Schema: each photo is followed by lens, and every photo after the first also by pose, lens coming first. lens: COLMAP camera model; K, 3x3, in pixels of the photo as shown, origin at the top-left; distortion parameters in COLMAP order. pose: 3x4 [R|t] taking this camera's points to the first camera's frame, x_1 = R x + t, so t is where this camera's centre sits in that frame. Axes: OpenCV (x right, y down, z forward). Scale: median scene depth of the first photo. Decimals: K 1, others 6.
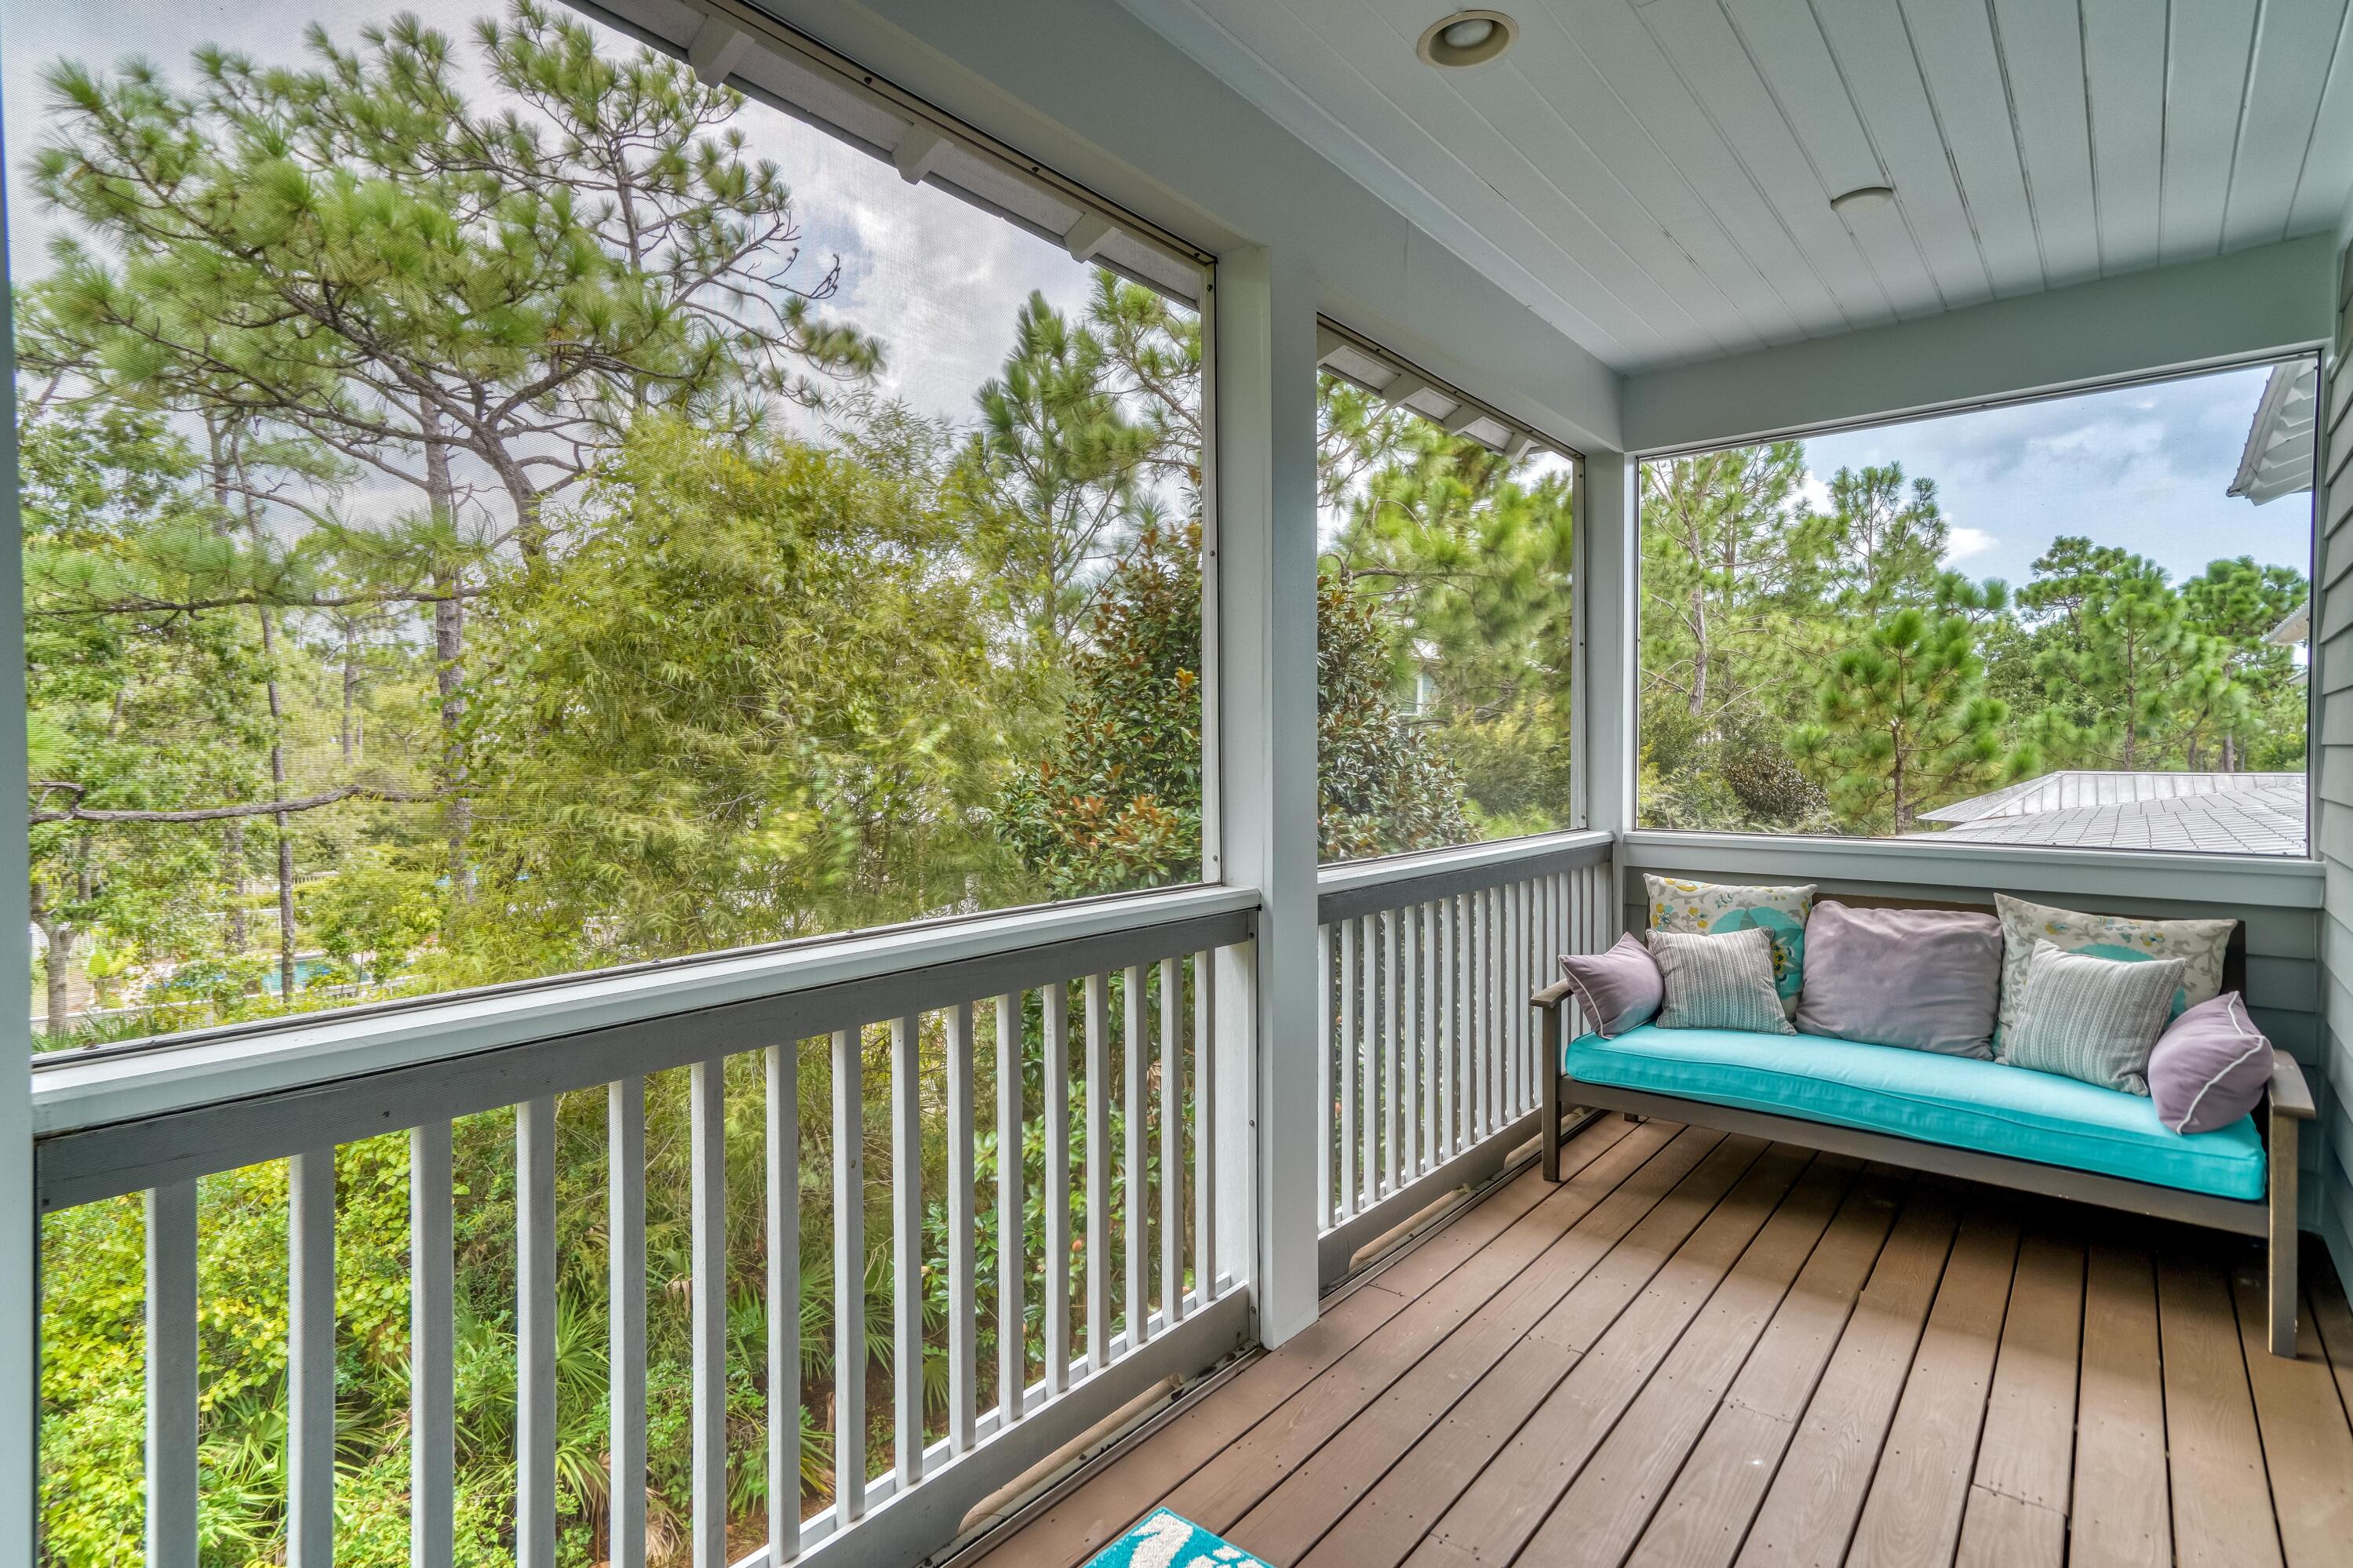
lens RADIAL K [[1186.9, 0, 1176.5], [0, 1186.9, 784.0], [0, 0, 1]] dist [0.000573, 0.000033]
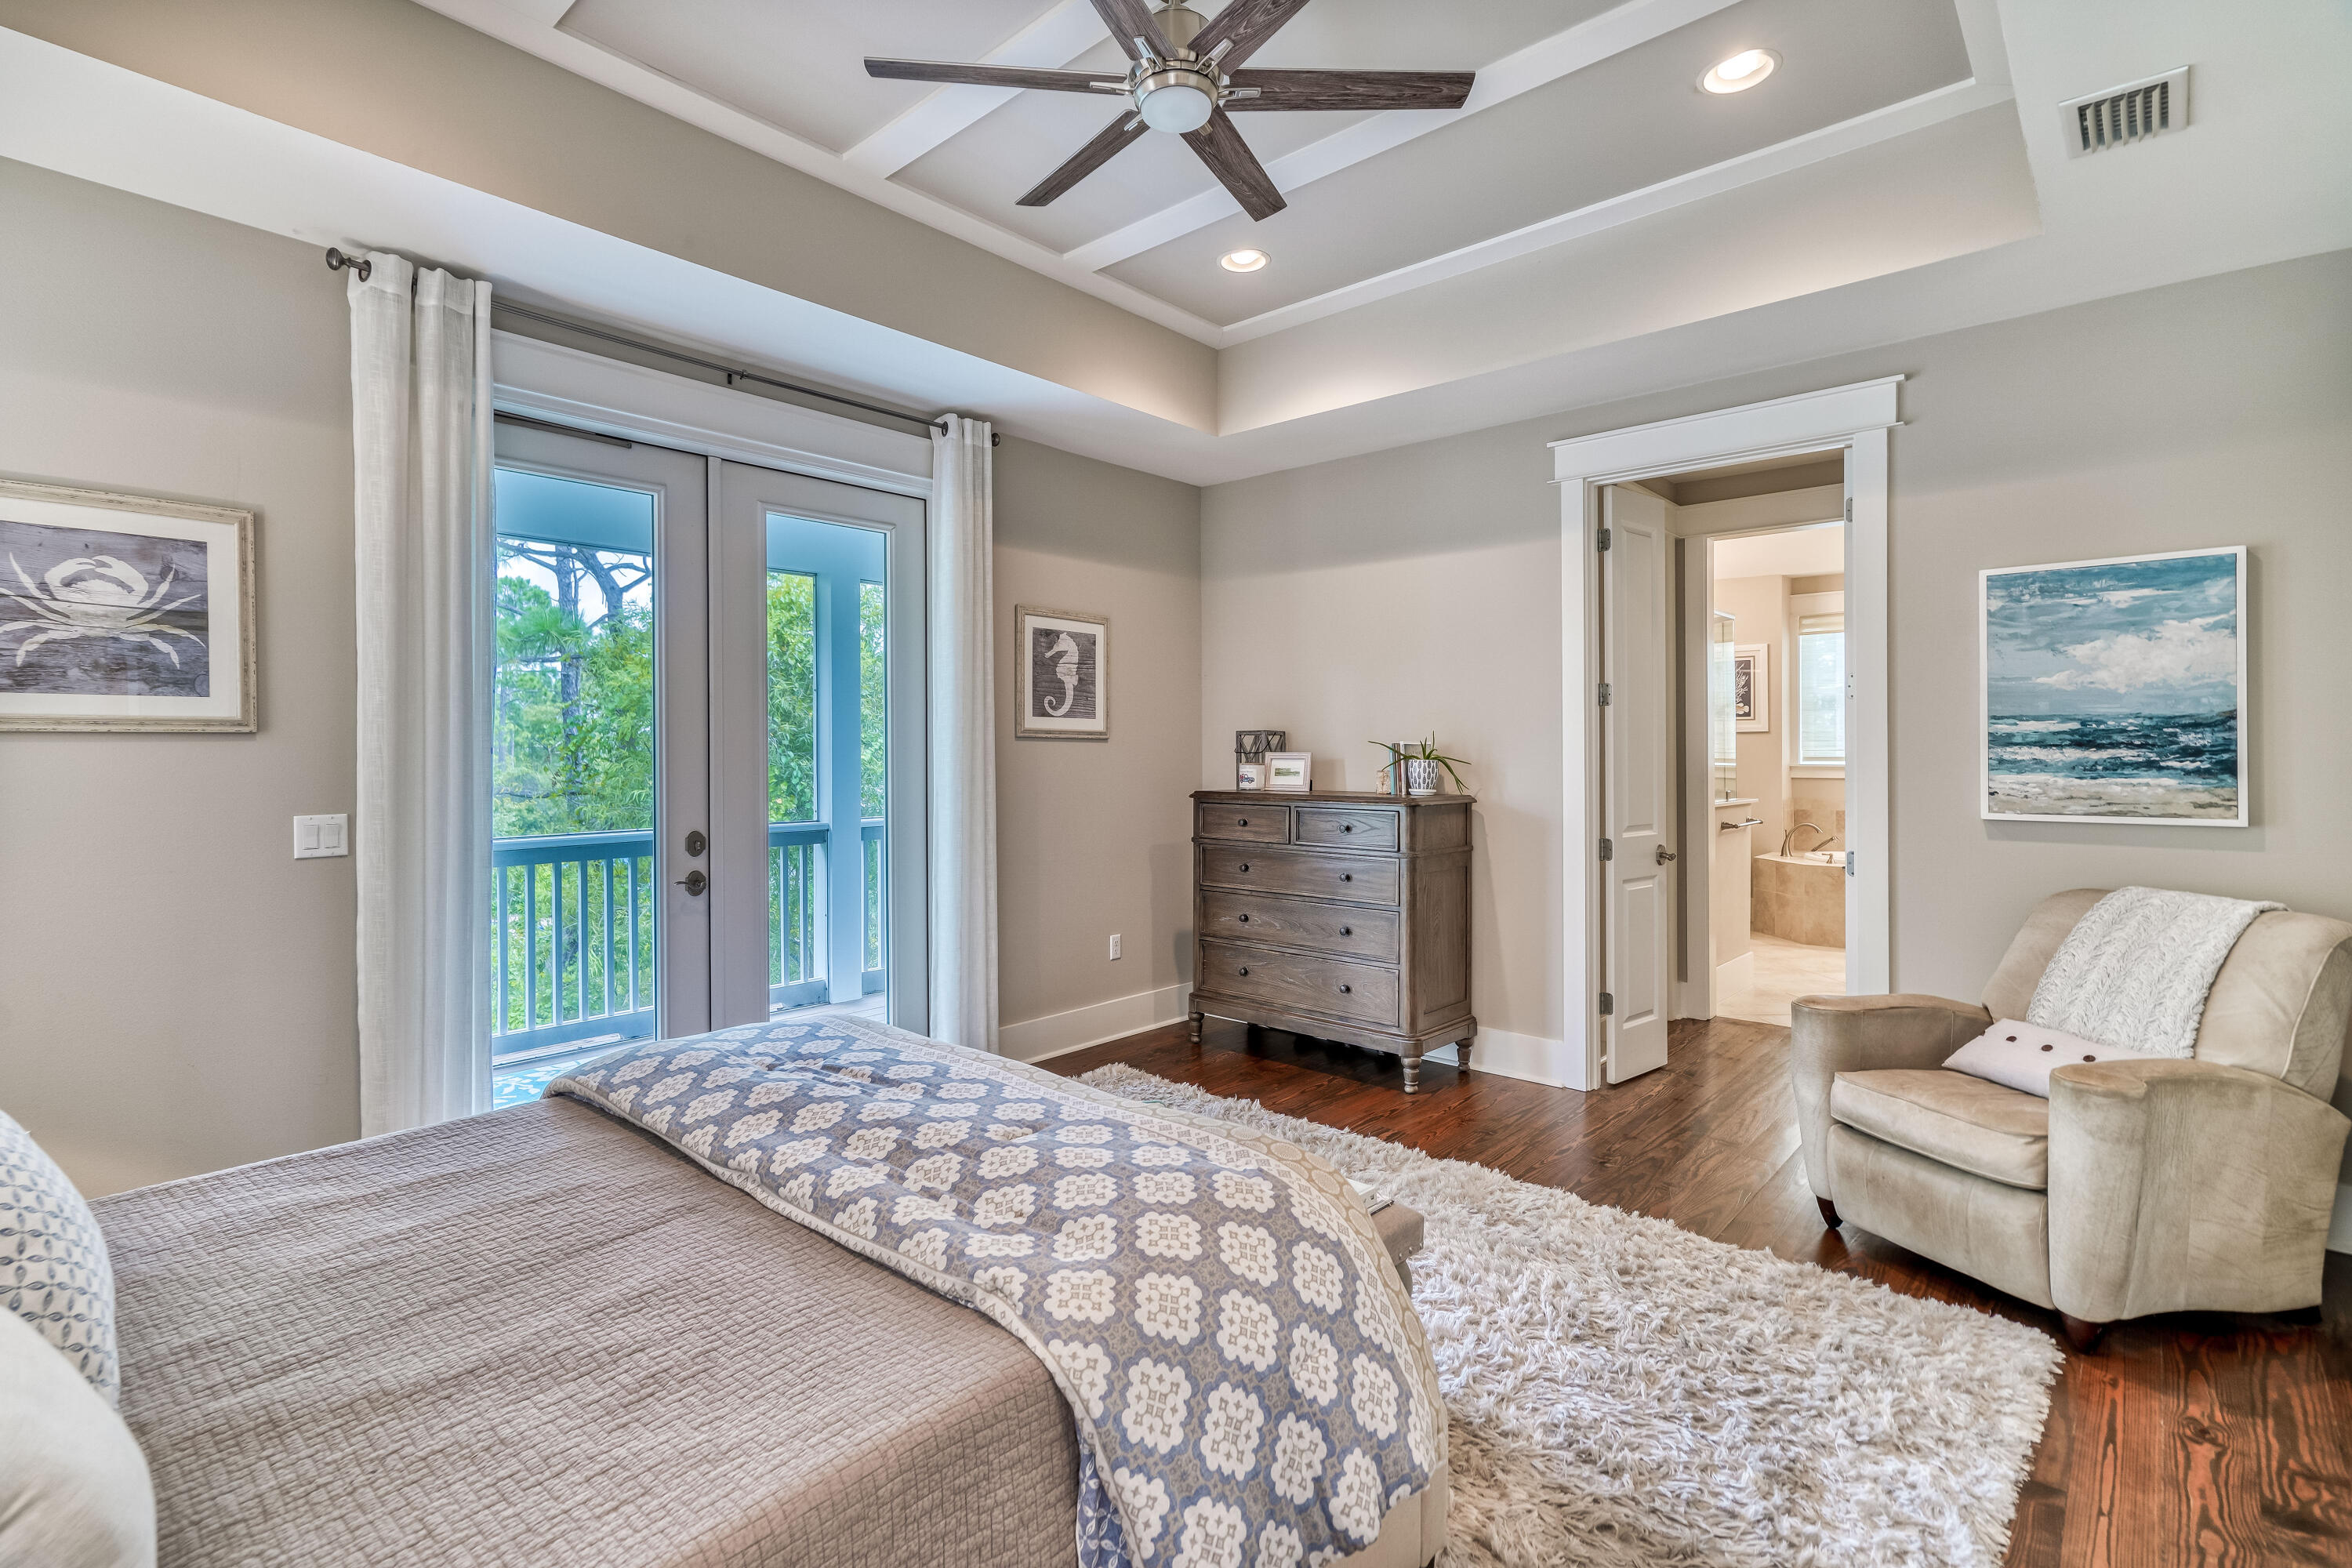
lens RADIAL K [[1087.1, 0, 1180.1], [0, 1087.1, 765.3], [0, 0, 1]] dist [0.000340, 0.000033]
pose [[0.998457, -0.007353, -0.055049, 0.245900], [0.006581, 0.999878, -0.014198, 0.001336], [0.055147, 0.013814, 0.998383, -0.334187]]
